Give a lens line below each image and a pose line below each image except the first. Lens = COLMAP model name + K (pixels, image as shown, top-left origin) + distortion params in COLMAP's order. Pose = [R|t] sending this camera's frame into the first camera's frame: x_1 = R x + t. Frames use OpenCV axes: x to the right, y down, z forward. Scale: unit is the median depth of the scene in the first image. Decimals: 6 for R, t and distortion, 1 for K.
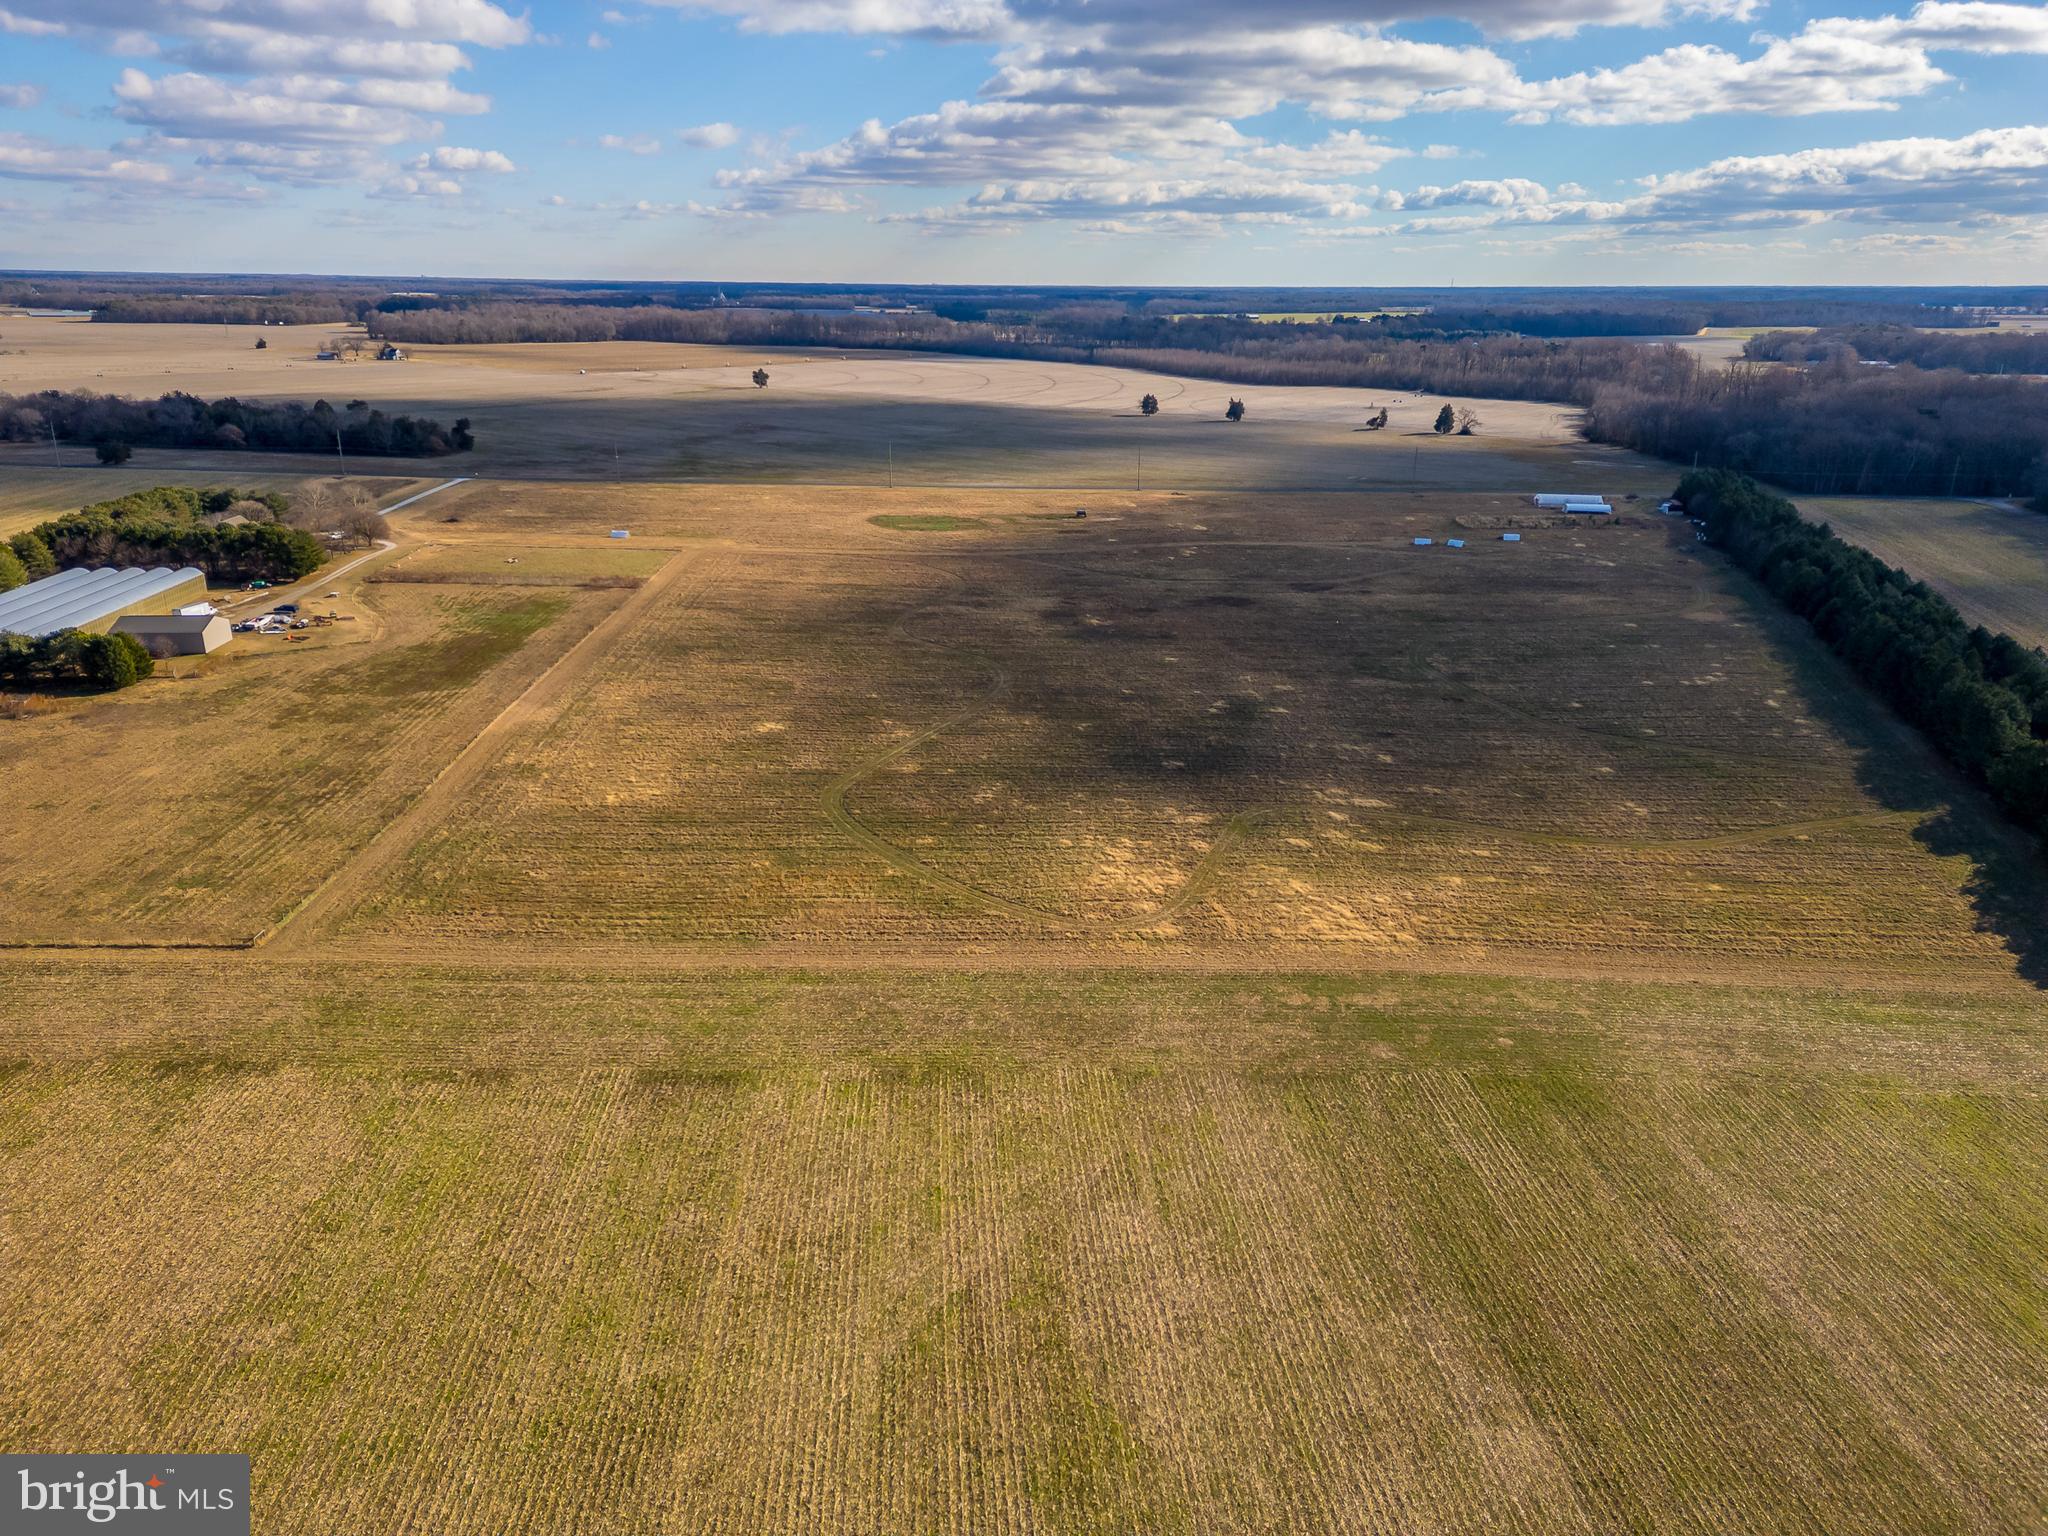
lens RADIAL K [[1438.8, 0, 1027.8], [0, 1438.8, 737.4], [0, 0, 1]] dist [0.063396, -0.035696]
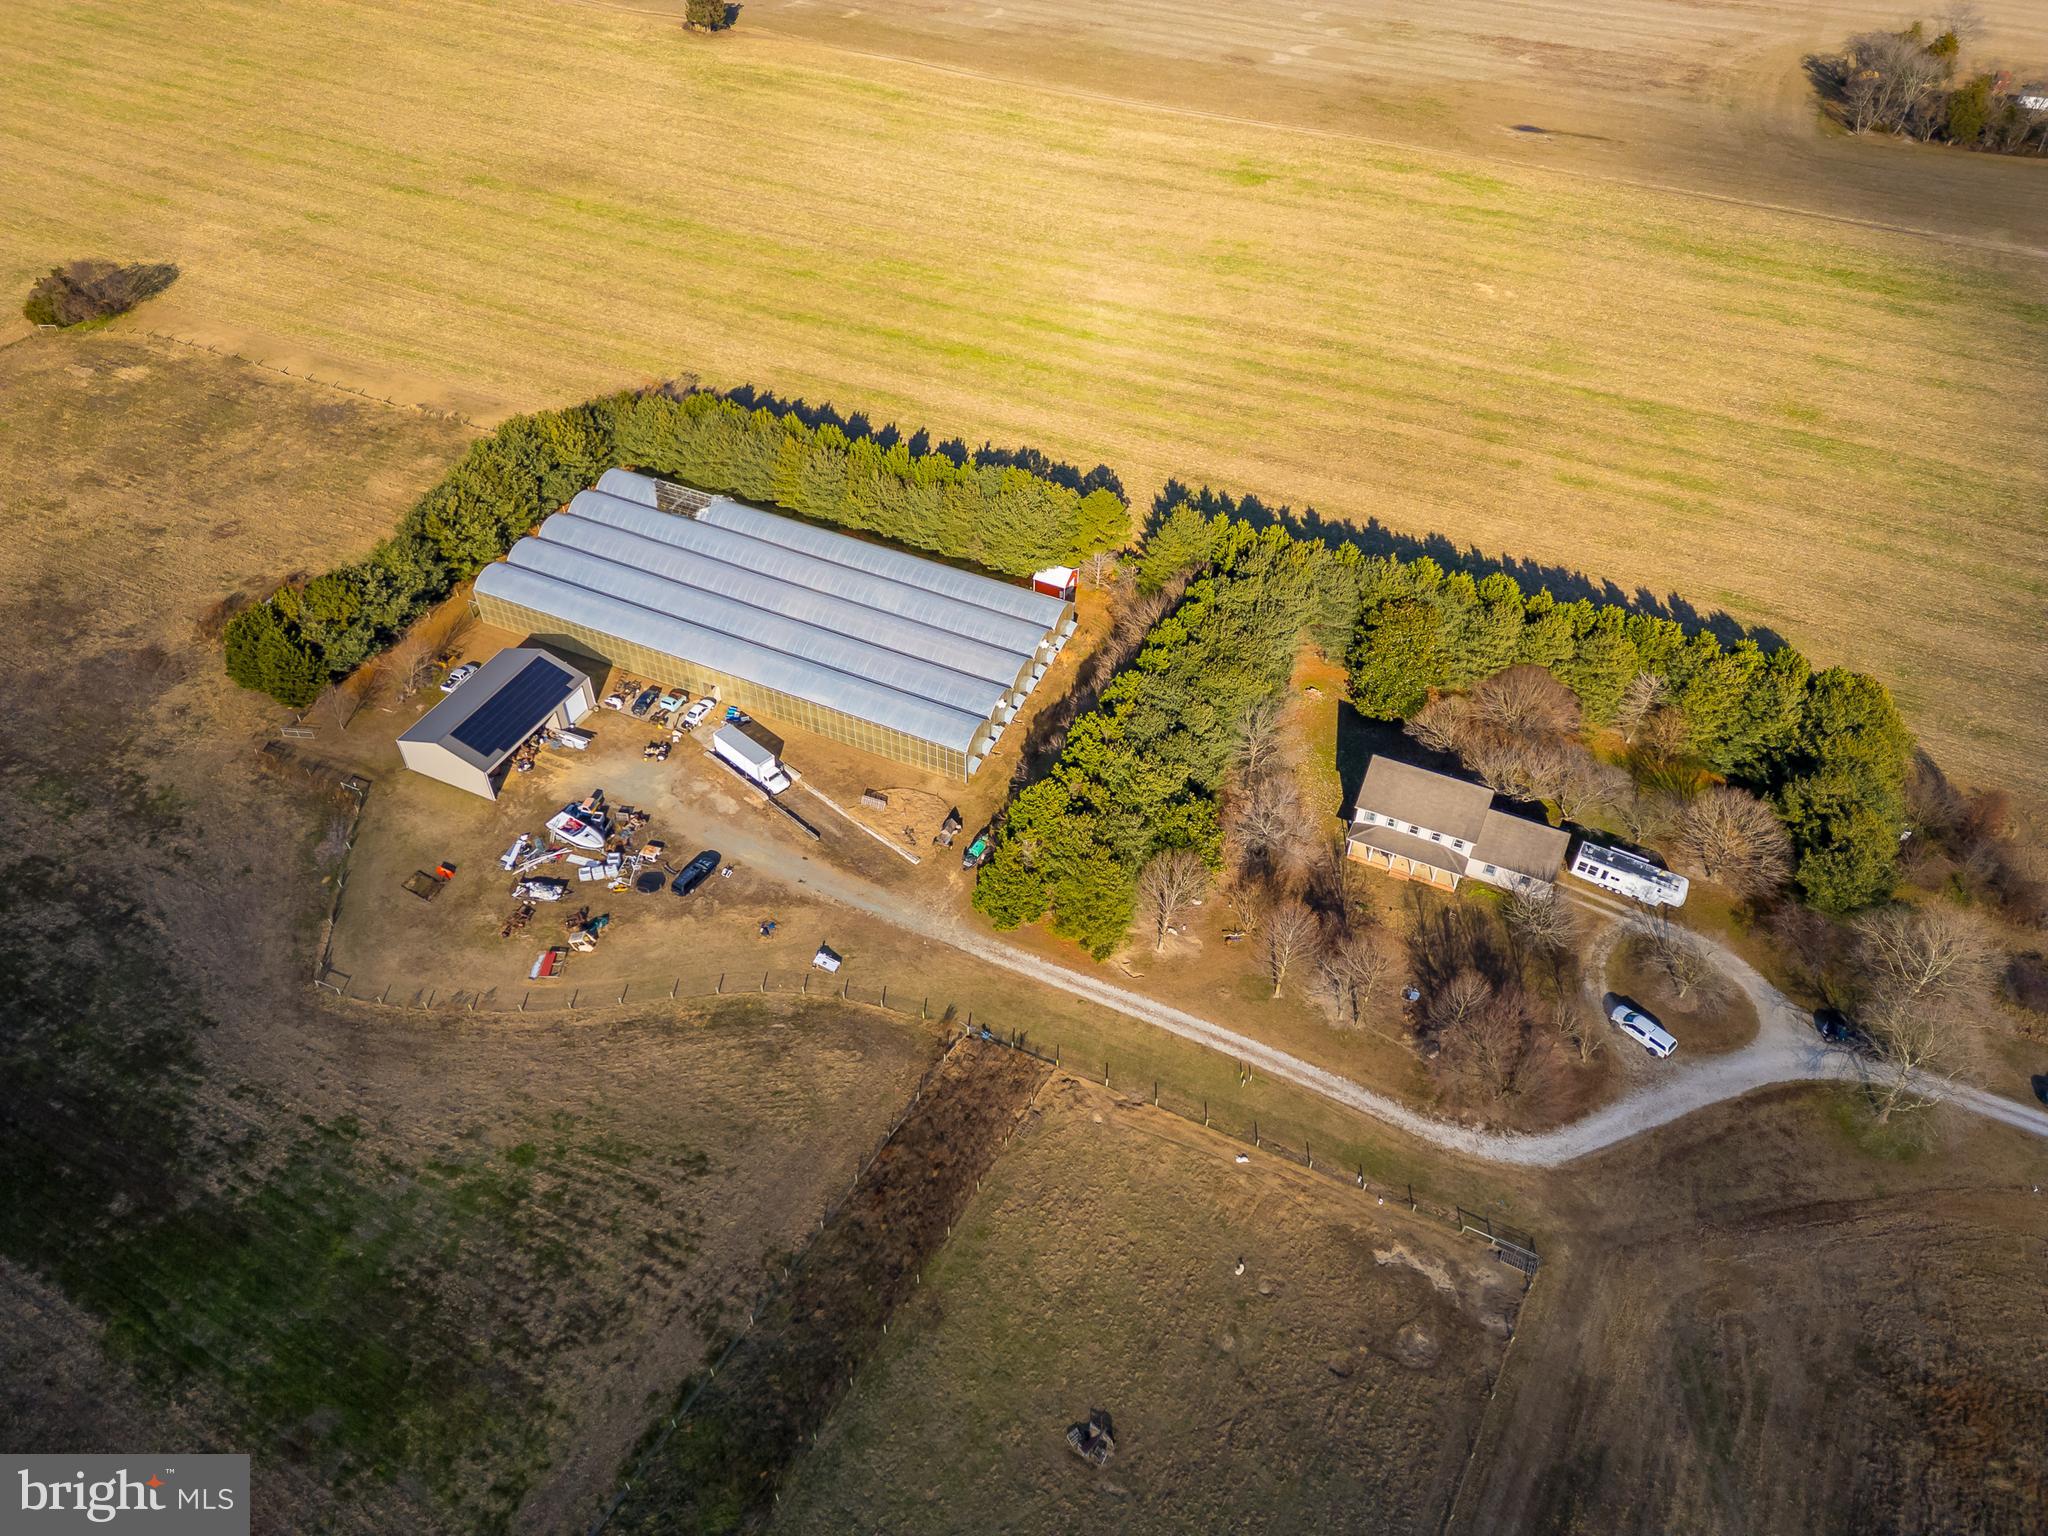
lens RADIAL K [[1409.3, 0, 1019.1], [0, 1409.3, 769.2], [0, 0, 1]] dist [0.090660, -0.080880]
pose [[-0.489163, 0.592774, -0.639796, -0.168139], [-0.277448, 0.589690, 0.758477, -0.279571], [0.826887, 0.548529, -0.123990, 0.655223]]
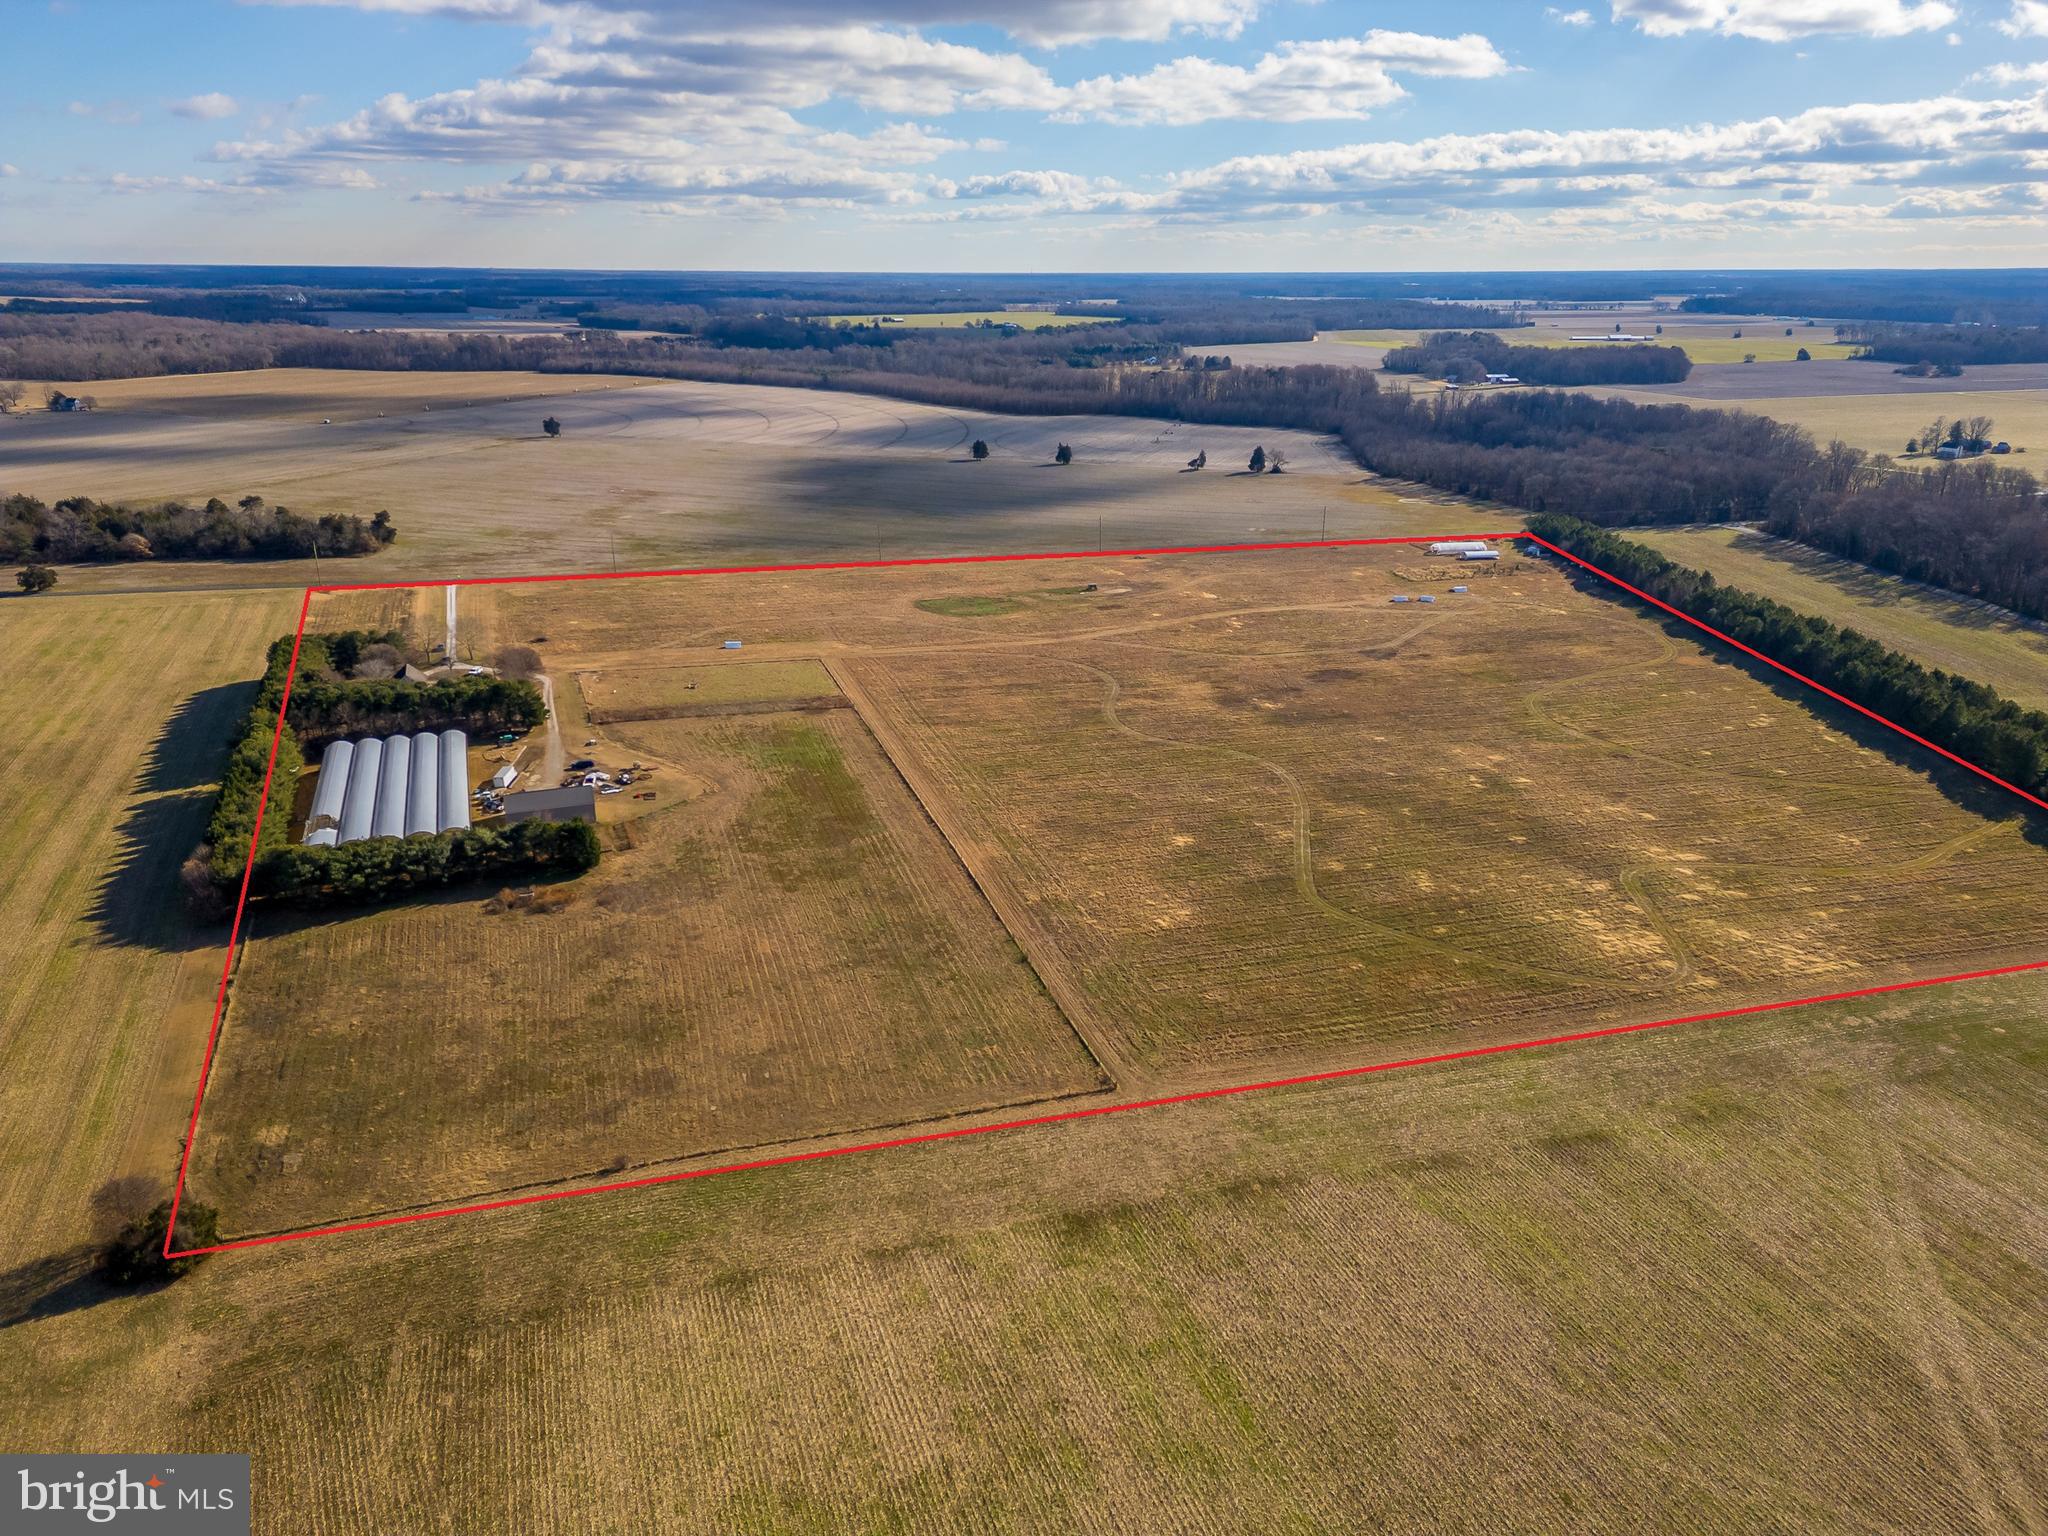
lens RADIAL K [[1445.5, 0, 1023.0], [0, 1445.5, 658.8], [0, 0, 1]] dist [0.087031, -0.085103]
pose [[0.958184, -0.079907, 0.274768, -0.283009], [0.090238, 0.995603, -0.025145, -0.063008], [-0.271551, 0.048888, 0.961182, -0.064478]]
